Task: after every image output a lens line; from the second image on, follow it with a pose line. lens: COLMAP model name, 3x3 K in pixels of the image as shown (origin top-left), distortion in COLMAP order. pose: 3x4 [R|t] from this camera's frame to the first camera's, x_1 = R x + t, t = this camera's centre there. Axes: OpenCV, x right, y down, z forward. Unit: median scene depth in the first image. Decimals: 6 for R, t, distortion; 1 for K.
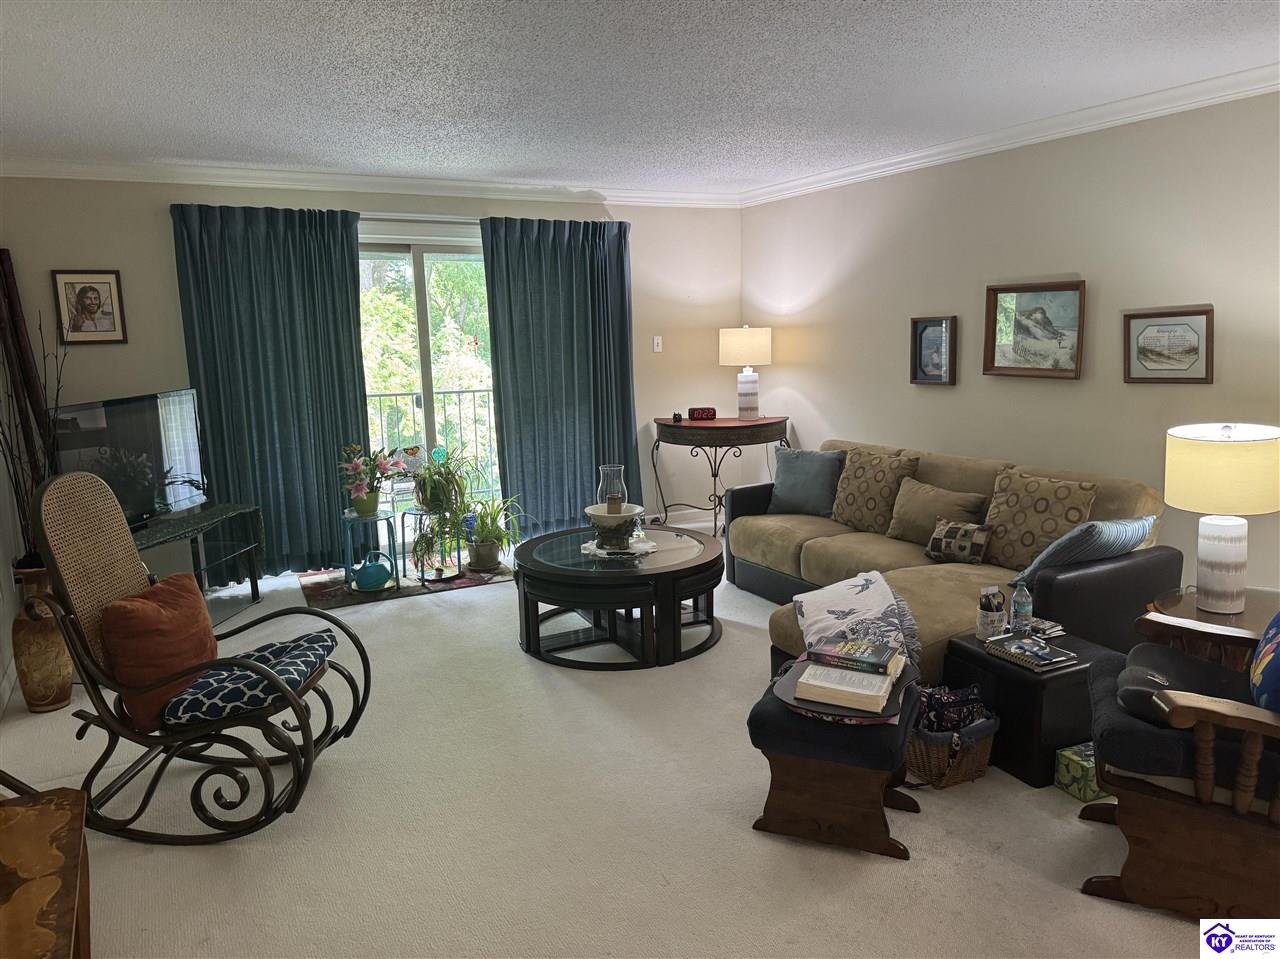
lens RADIAL K [[900.3, 0, 647.9], [0, 900.3, 480.1], [0, 0, 1]] dist [0.132406, -0.167894]
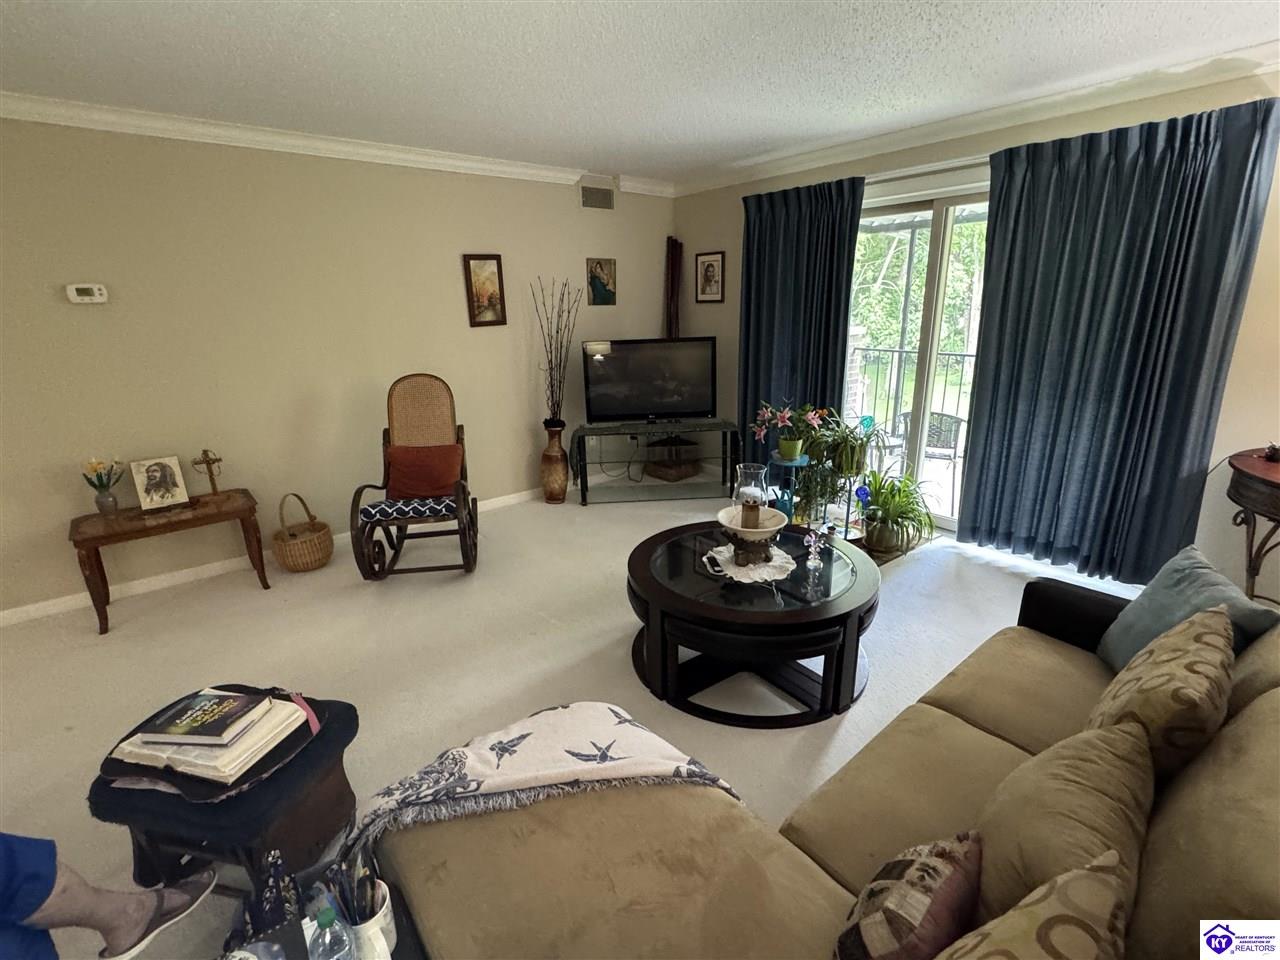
lens RADIAL K [[607.3, 0, 642.1], [0, 607.3, 482.9], [0, 0, 1]] dist [0.008720, 0.000438]
pose [[0.184732, 0.306866, -0.933653, 0.384588], [-0.154641, 0.947245, 0.280736, -0.117959], [0.970546, 0.092520, 0.222441, 0.631847]]
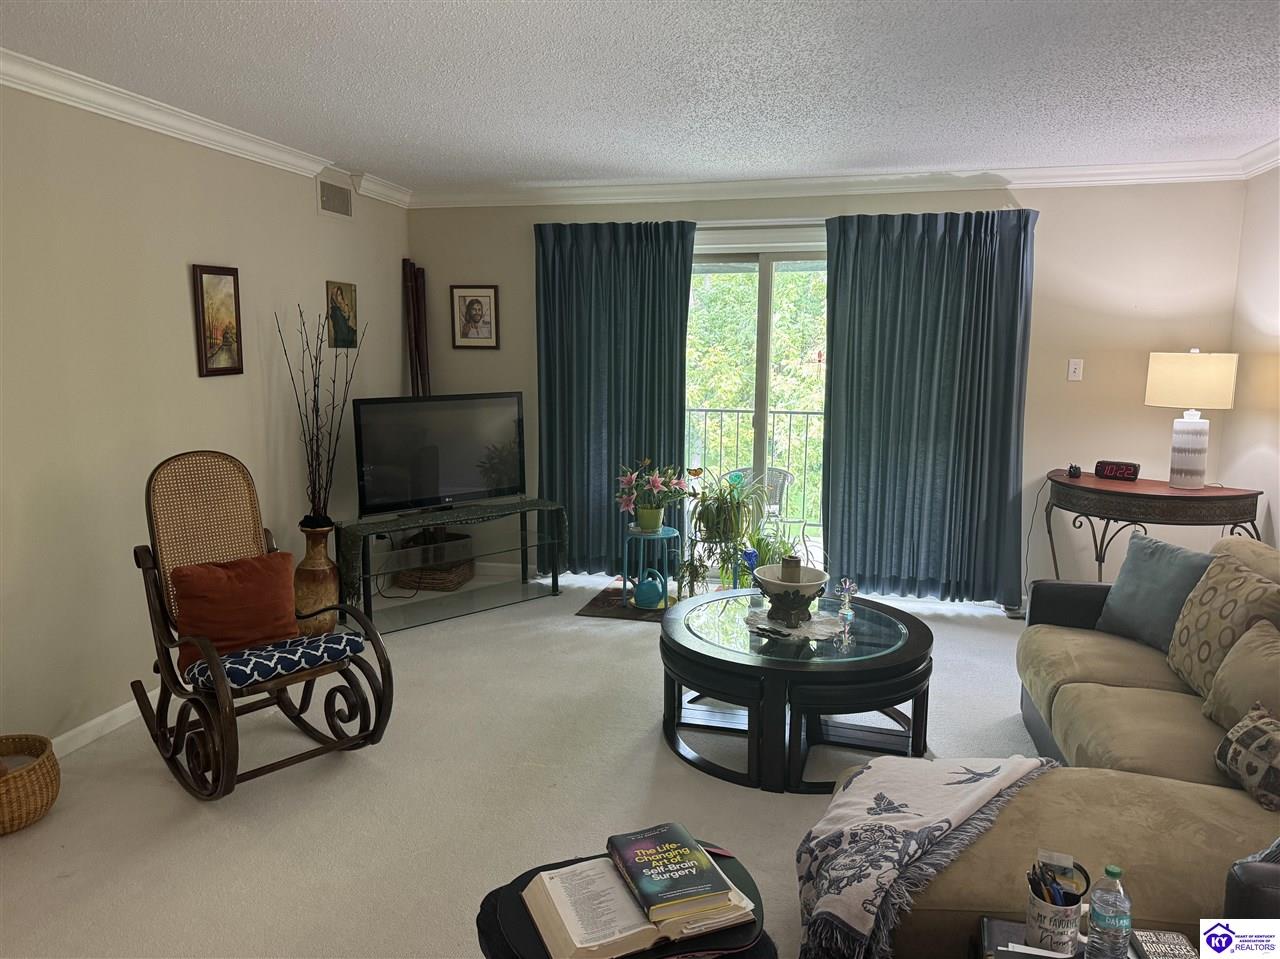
lens RADIAL K [[900.3, 0, 647.9], [0, 900.3, 480.1], [0, 0, 1]] dist [0.132406, -0.167894]
pose [[0.748891, 0.128623, -0.650092, 0.305254], [-0.138745, 0.989674, 0.035979, -0.049018], [0.648007, 0.063253, 0.759004, 0.253731]]
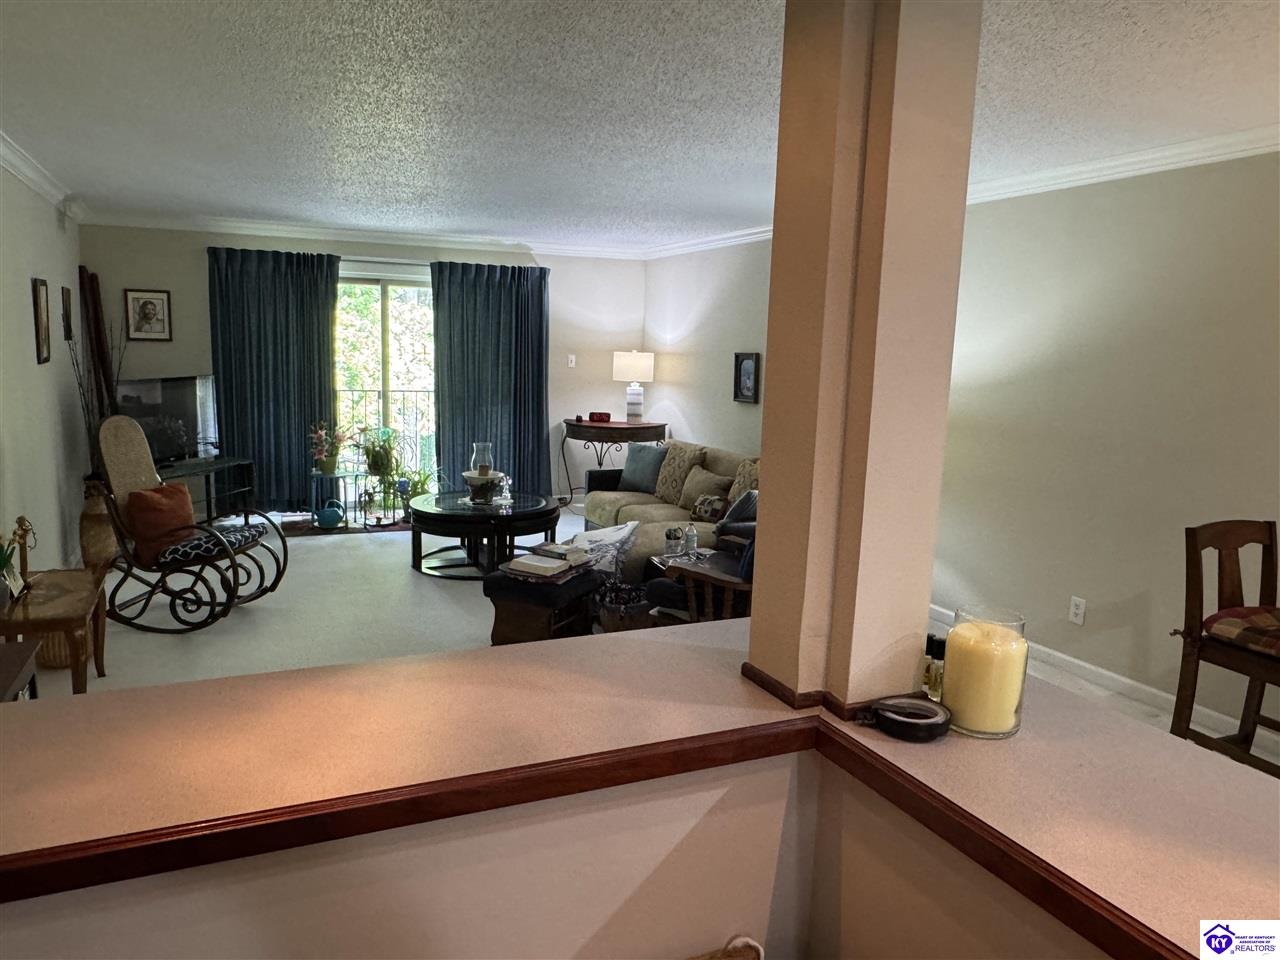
lens RADIAL K [[908.8, 0, 640.0], [0, 908.8, 480.0], [0, 0, 1]] dist [0.007661, -0.000675]
pose [[0.996003, 0.062970, -0.063340, 0.244110], [-0.064301, 0.997746, -0.019210, 0.043750], [0.061987, 0.023206, 0.997807, -0.335517]]
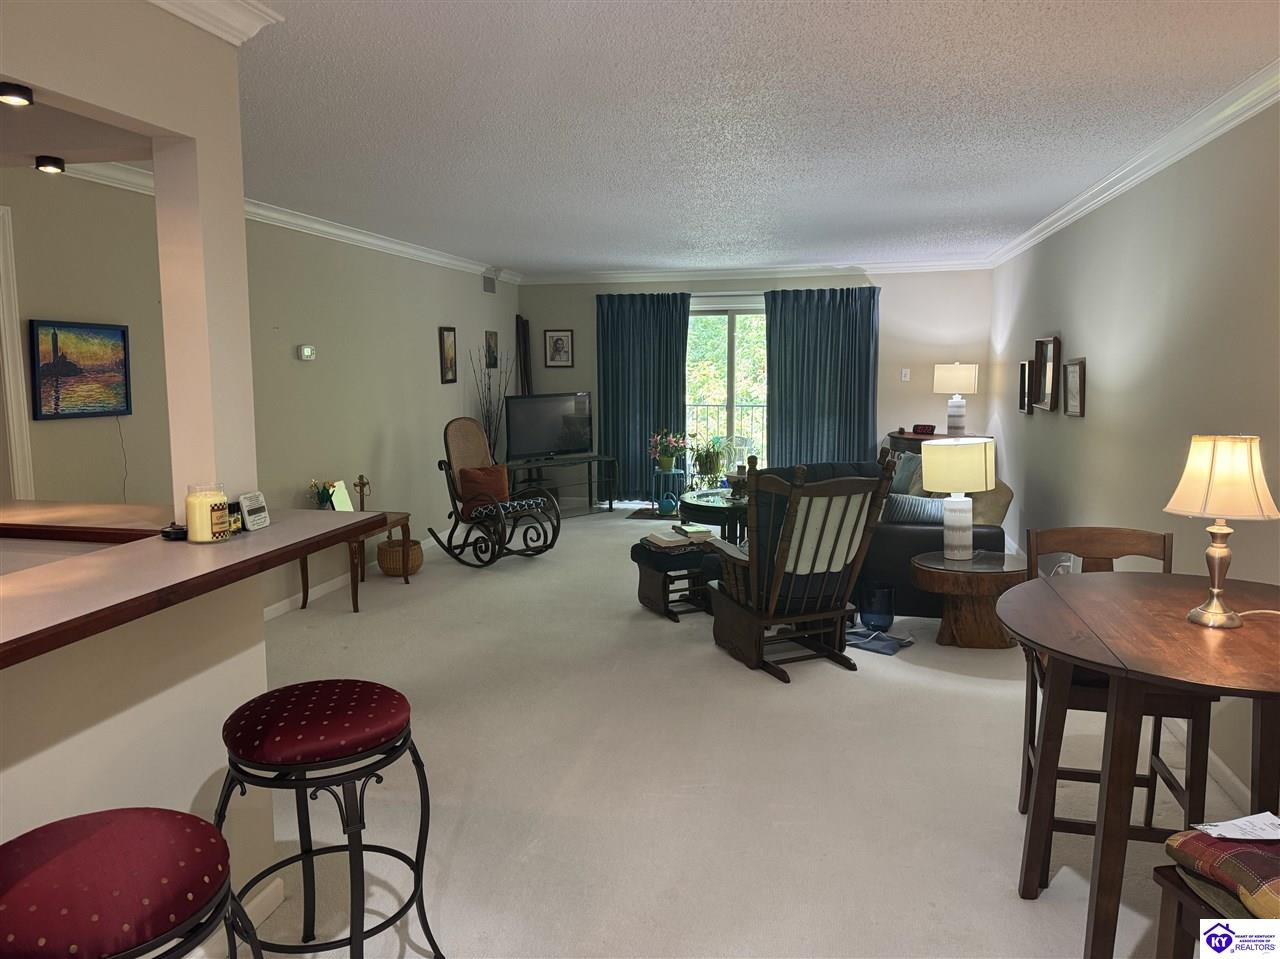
lens RADIAL K [[900.3, 0, 647.9], [0, 900.3, 480.1], [0, 0, 1]] dist [0.132406, -0.167894]
pose [[0.759997, 0.105597, -0.641291, 0.725018], [-0.124772, 0.992065, 0.015489, 0.033224], [0.637837, 0.068243, 0.767142, -0.301743]]
